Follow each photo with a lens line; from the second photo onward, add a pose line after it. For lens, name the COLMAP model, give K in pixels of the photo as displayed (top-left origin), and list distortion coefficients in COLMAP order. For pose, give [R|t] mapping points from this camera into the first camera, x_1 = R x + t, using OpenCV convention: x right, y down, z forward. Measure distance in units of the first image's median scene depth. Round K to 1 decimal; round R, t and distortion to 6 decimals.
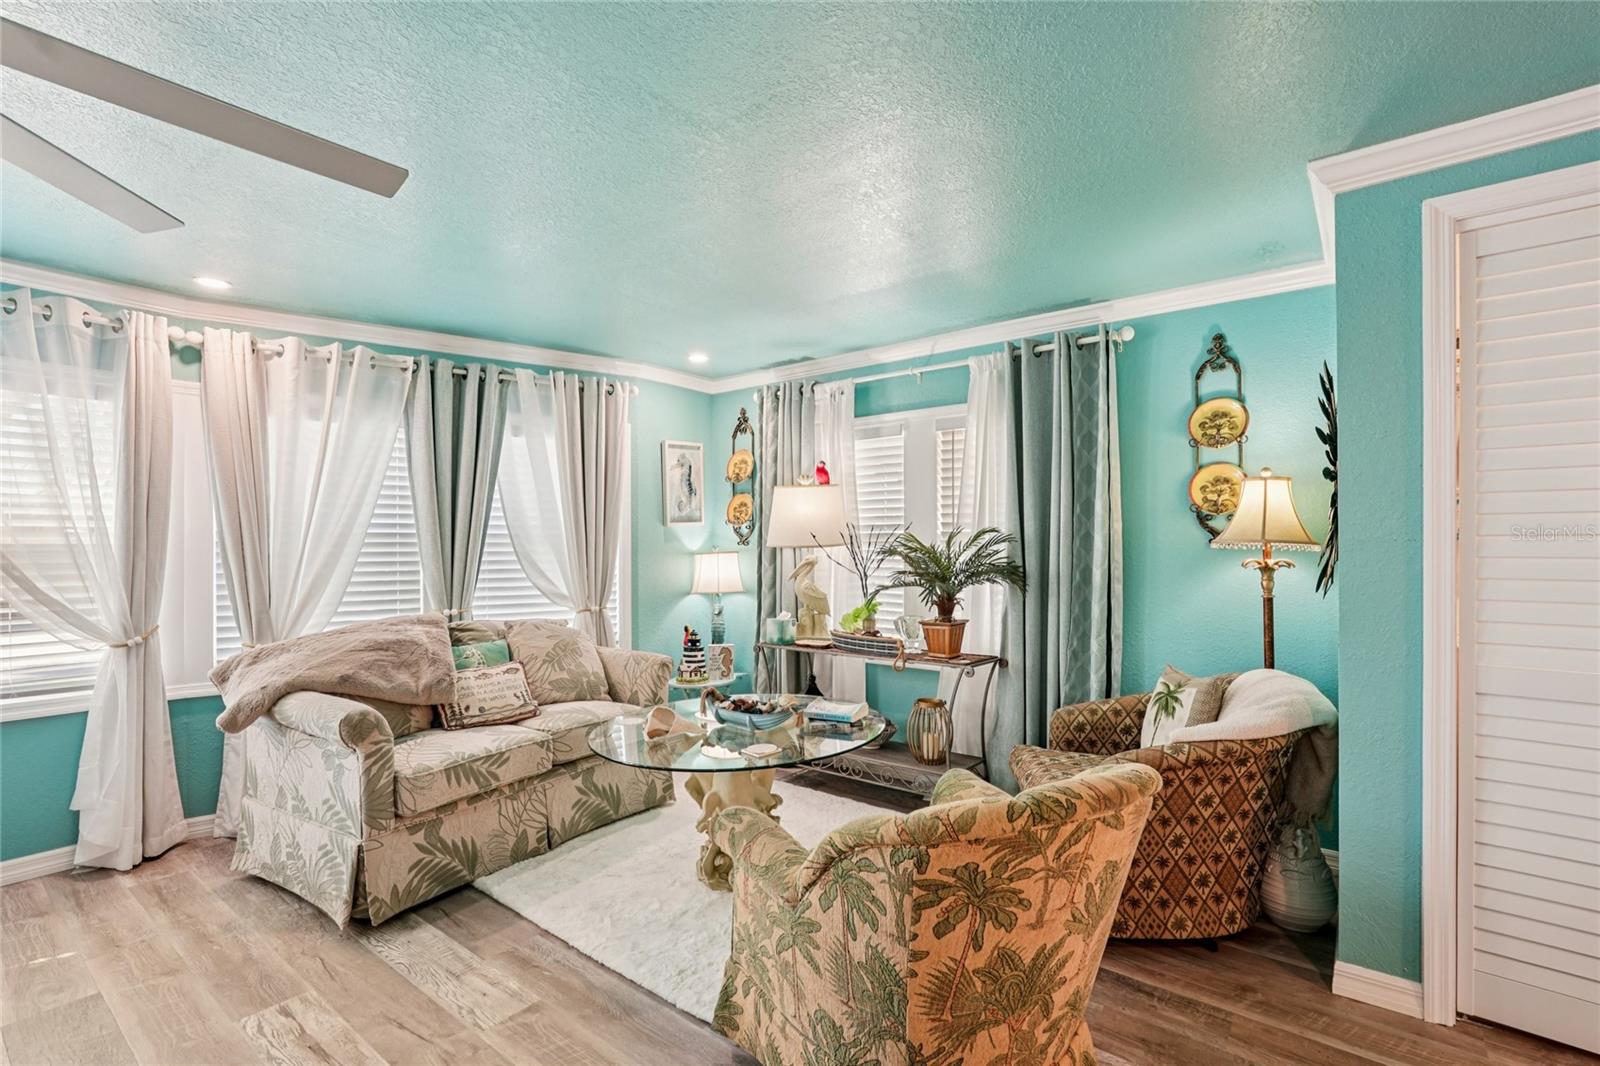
lens RADIAL K [[721.7, 0, 802.2], [0, 721.7, 548.7], [0, 0, 1]] dist [-0.012962, 0.008006]
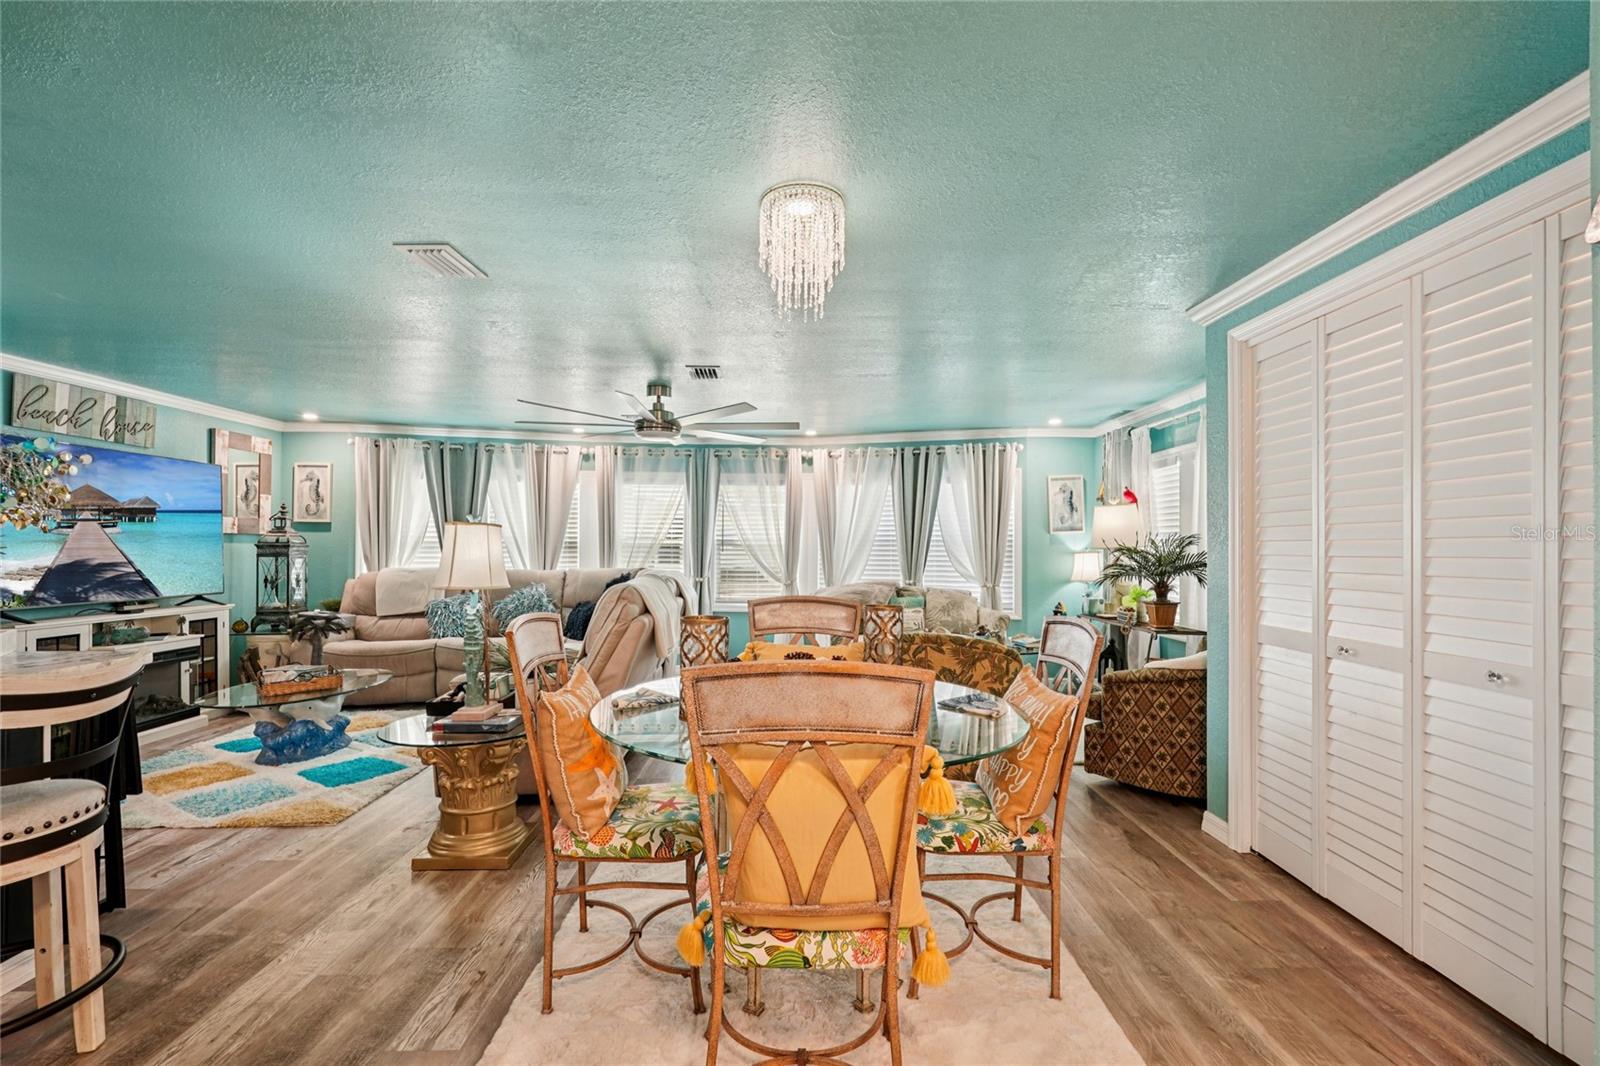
lens RADIAL K [[721.7, 0, 812.6], [0, 721.7, 546.1], [0, 0, 1]] dist [-0.012962, 0.008006]
pose [[0.631600, 0.004394, -0.775282, 0.851731], [-0.009962, 0.999947, -0.002449, 0.003527], [0.775230, 0.009270, 0.631611, -0.403265]]
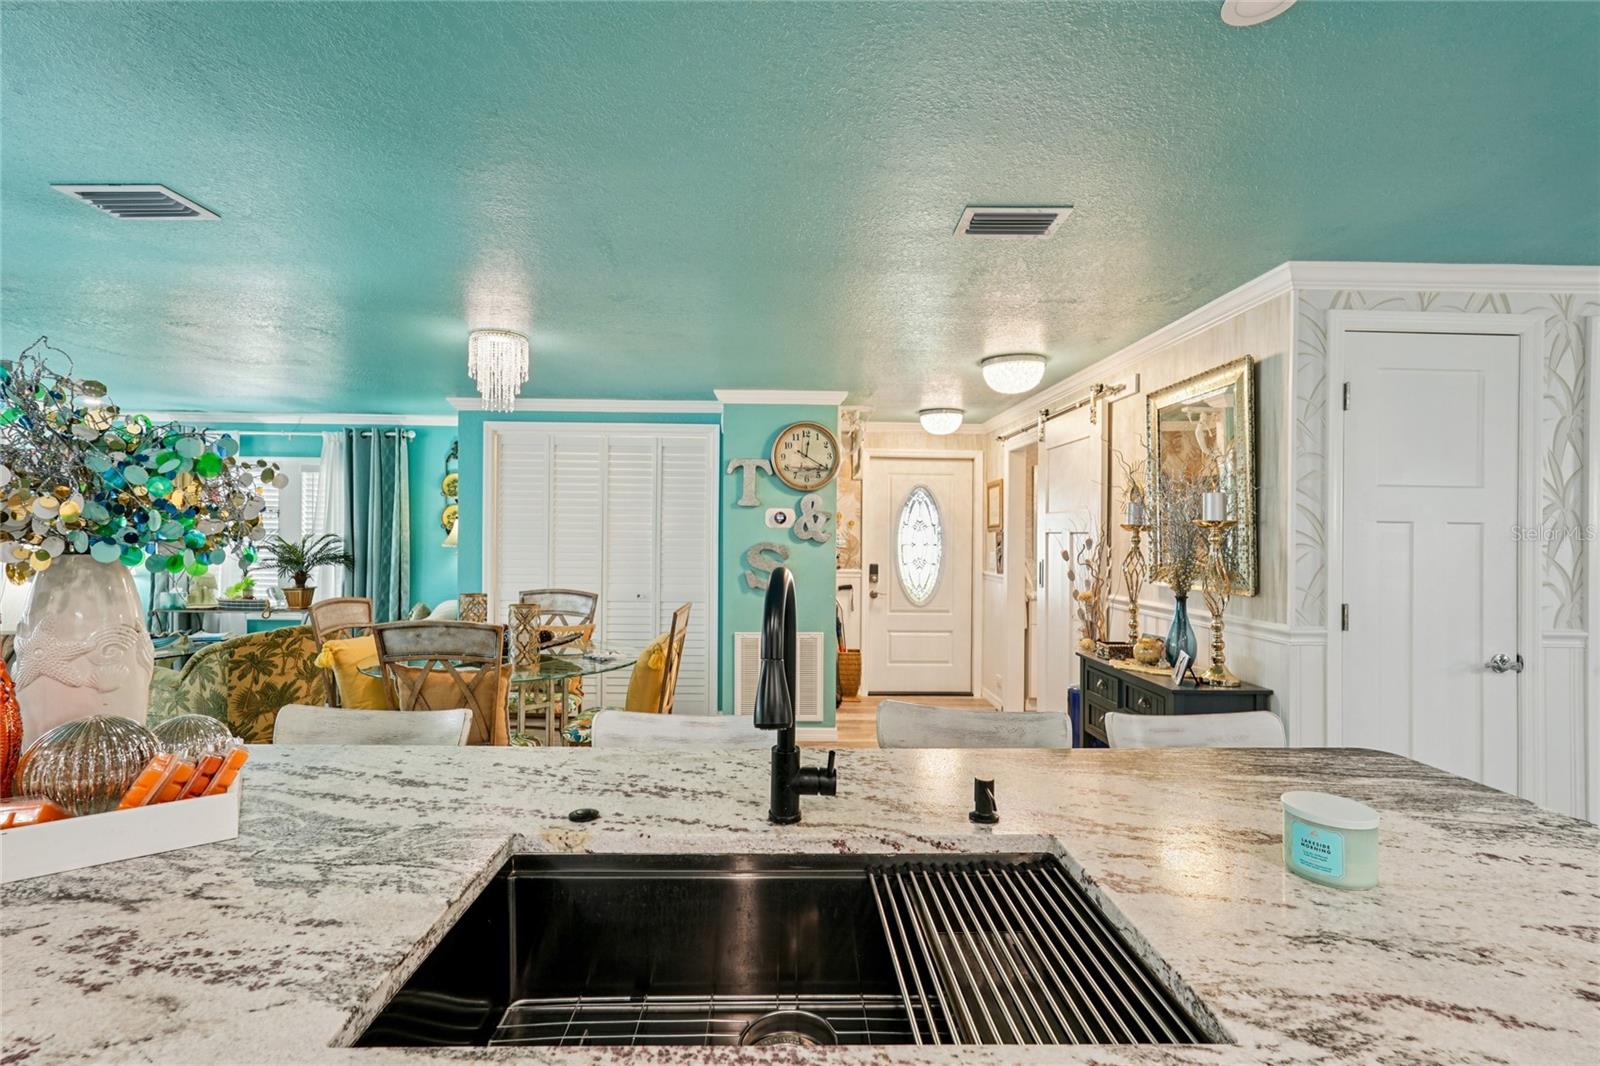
lens RADIAL K [[721.7, 0, 799.4], [0, 721.7, 534.6], [0, 0, 1]] dist [-0.012962, 0.008006]
pose [[0.774926, 0.011019, 0.631956, 0.037710], [-0.010527, 0.999934, -0.004526, -0.029780], [-0.631964, -0.003145, 0.774991, -1.064016]]
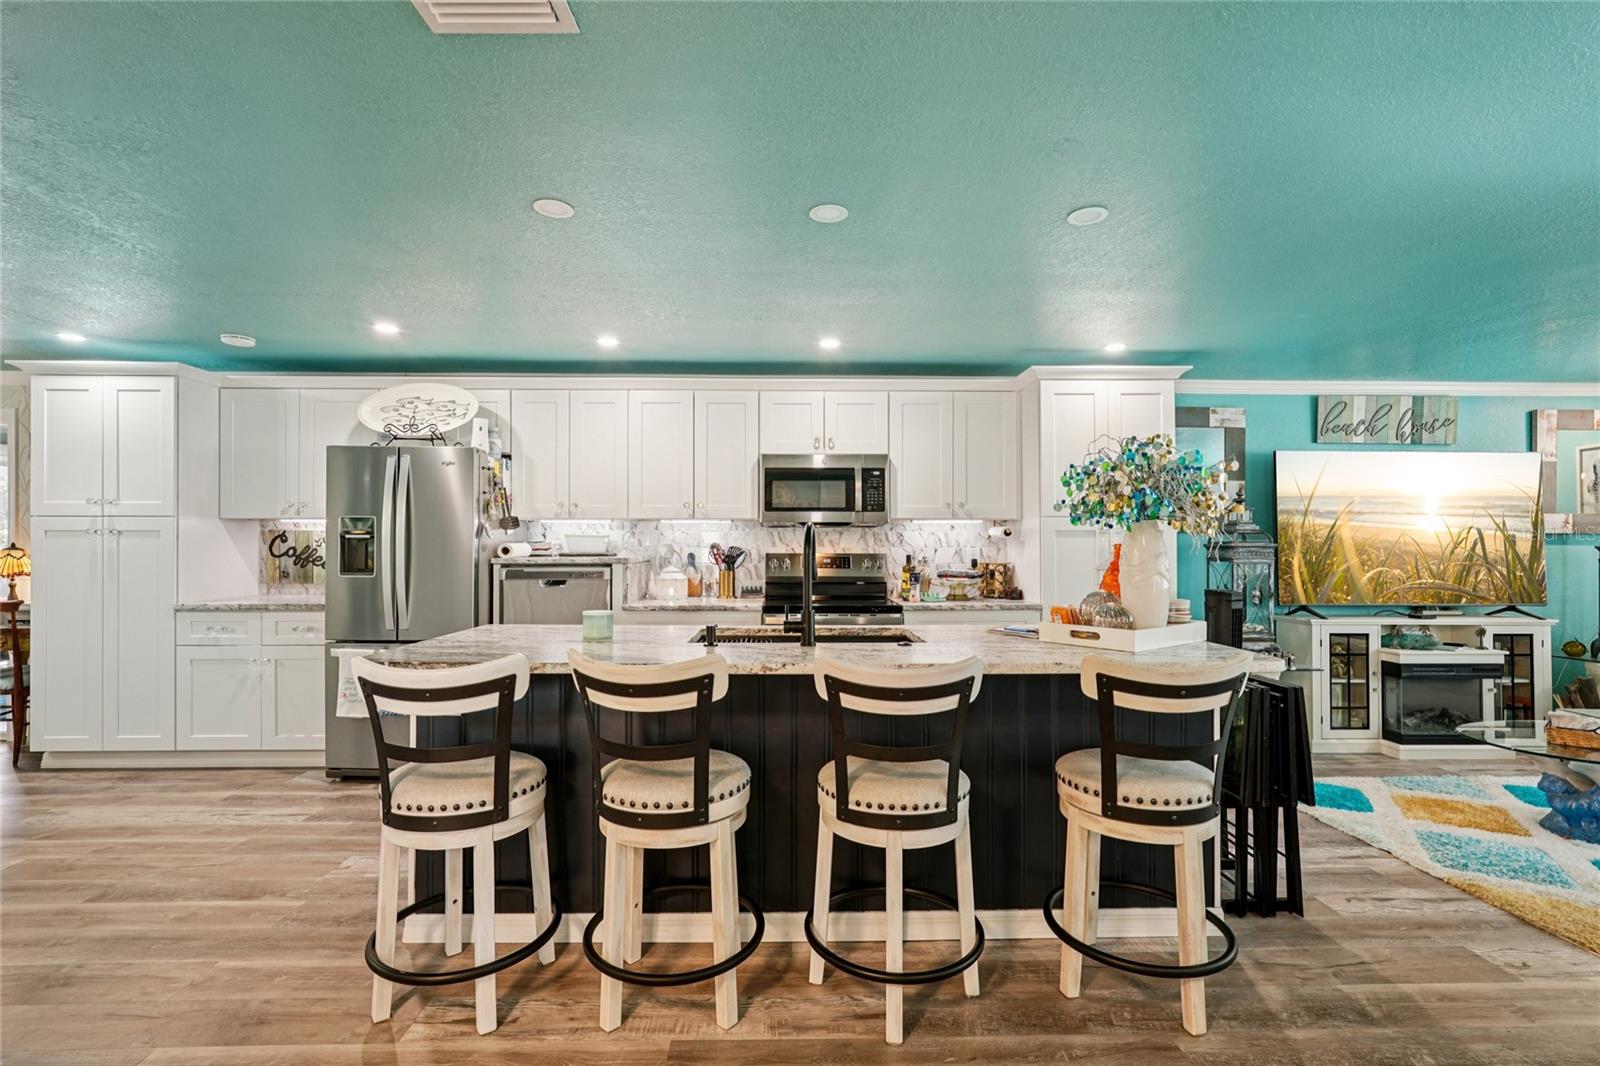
lens RADIAL K [[721.7, 0, 798.6], [0, 721.7, 540.1], [0, 0, 1]] dist [-0.012962, 0.008006]
pose [[-0.779639, -0.002278, -0.626225, 0.692254], [-0.003223, 0.999995, 0.000376, 0.000161], [0.626221, 0.002311, -0.779642, -0.238710]]
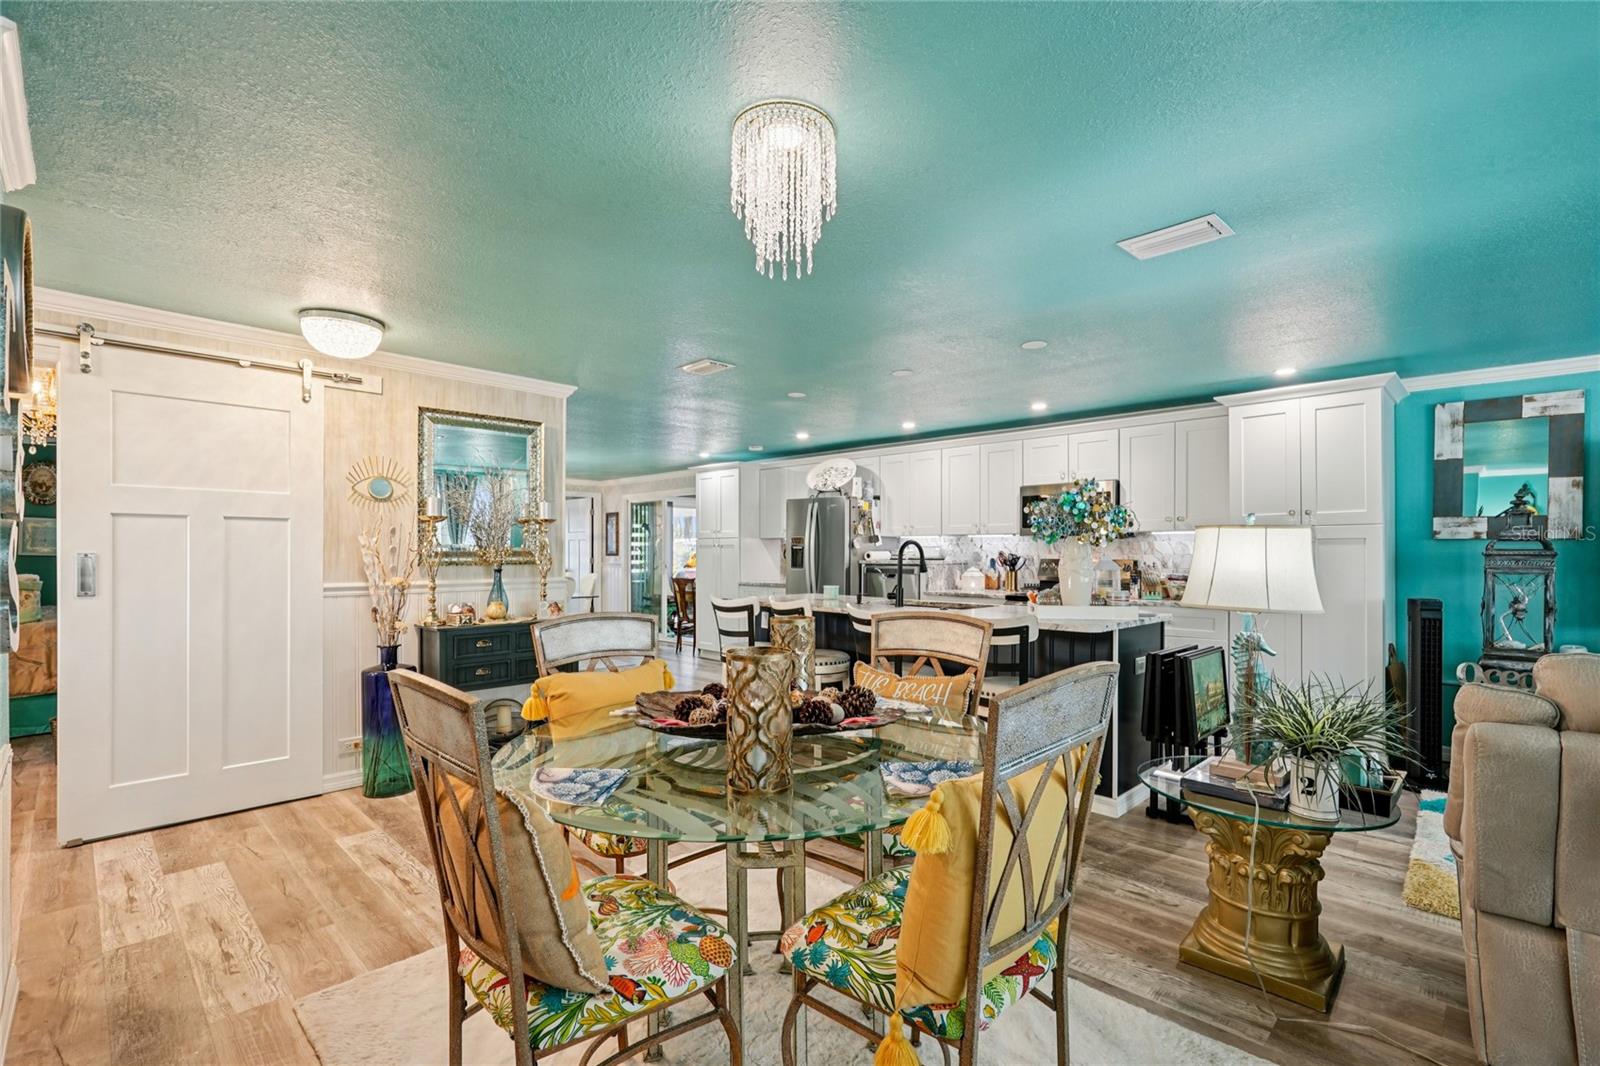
lens RADIAL K [[721.7, 0, 784.3], [0, 721.7, 547.5], [0, 0, 1]] dist [-0.012962, 0.008006]
pose [[-0.990662, 0.001386, 0.136335, 0.276925], [0.001465, 0.999999, 0.000480, -0.004397], [-0.136335, 0.000675, -0.990663, 0.534156]]
